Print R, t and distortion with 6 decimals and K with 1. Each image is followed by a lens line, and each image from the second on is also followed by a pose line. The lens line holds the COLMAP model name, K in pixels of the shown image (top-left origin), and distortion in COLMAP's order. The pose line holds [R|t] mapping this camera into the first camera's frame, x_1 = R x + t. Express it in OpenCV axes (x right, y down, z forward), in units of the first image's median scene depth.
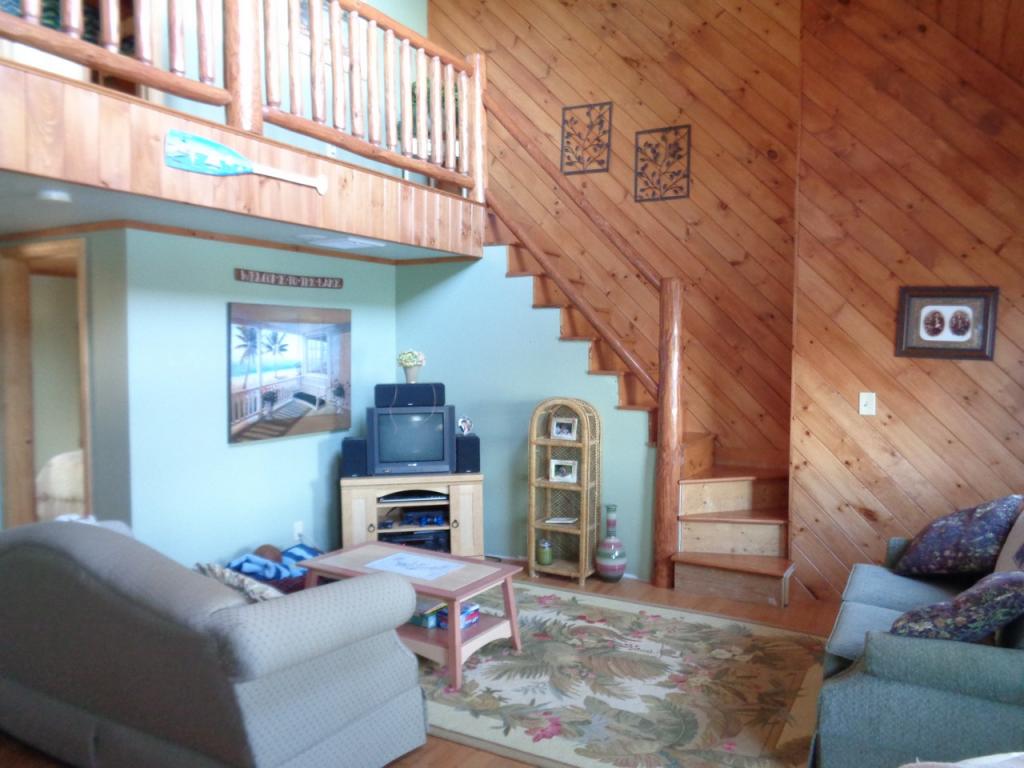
lens RADIAL K [[760.0, 0, 513.4], [0, 760.0, 378.7], [0, 0, 1]] dist [-0.007643, 0.002058]
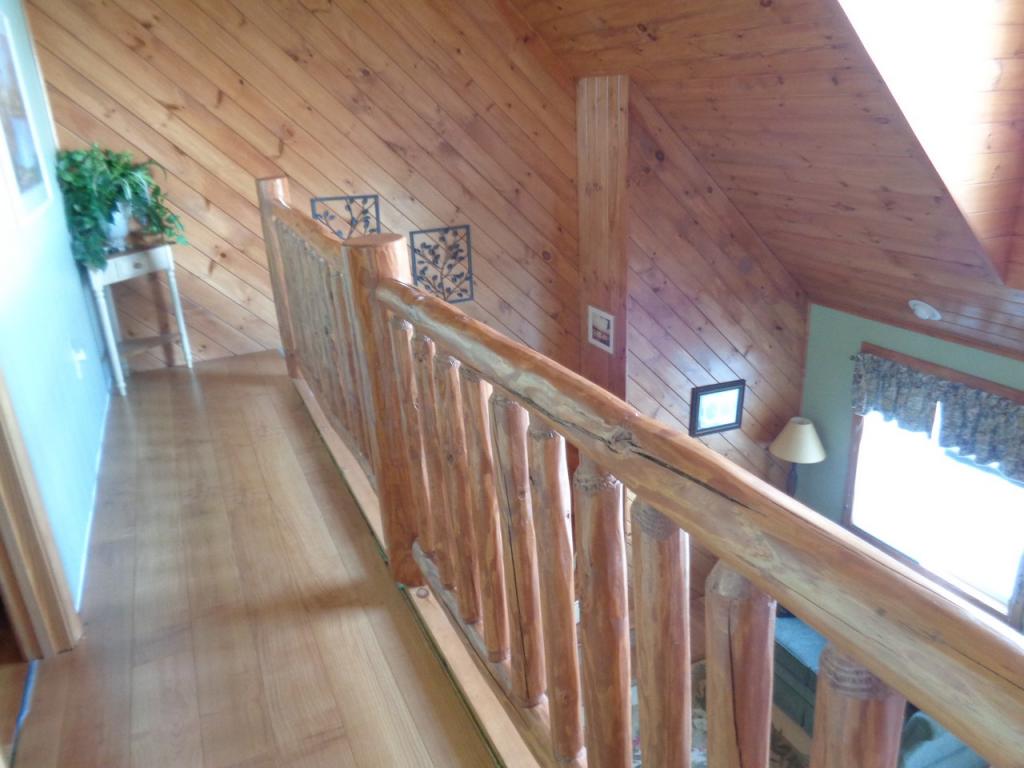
lens RADIAL K [[766.8, 0, 516.3], [0, 766.8, 377.6], [0, 0, 1]] dist [0.001100, 0.004374]
pose [[0.583197, -0.308134, 0.751621, -0.554602], [0.082895, 0.943010, 0.322275, -0.504631], [-0.808090, -0.125644, 0.575503, 0.424458]]
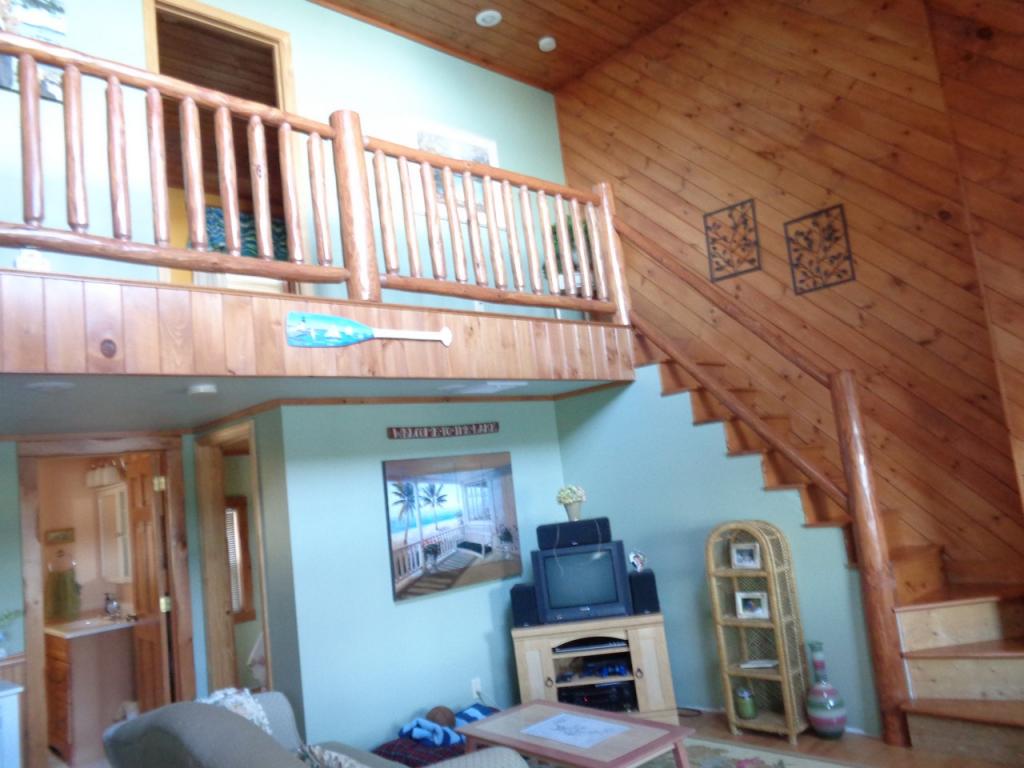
lens RADIAL K [[760.0, 0, 513.4], [0, 760.0, 378.7], [0, 0, 1]] dist [-0.007643, 0.002058]
pose [[0.948000, -0.151095, -0.280119, 0.090375], [0.102913, 0.978370, -0.179446, -0.005499], [0.301173, 0.141287, 0.943044, 0.054154]]
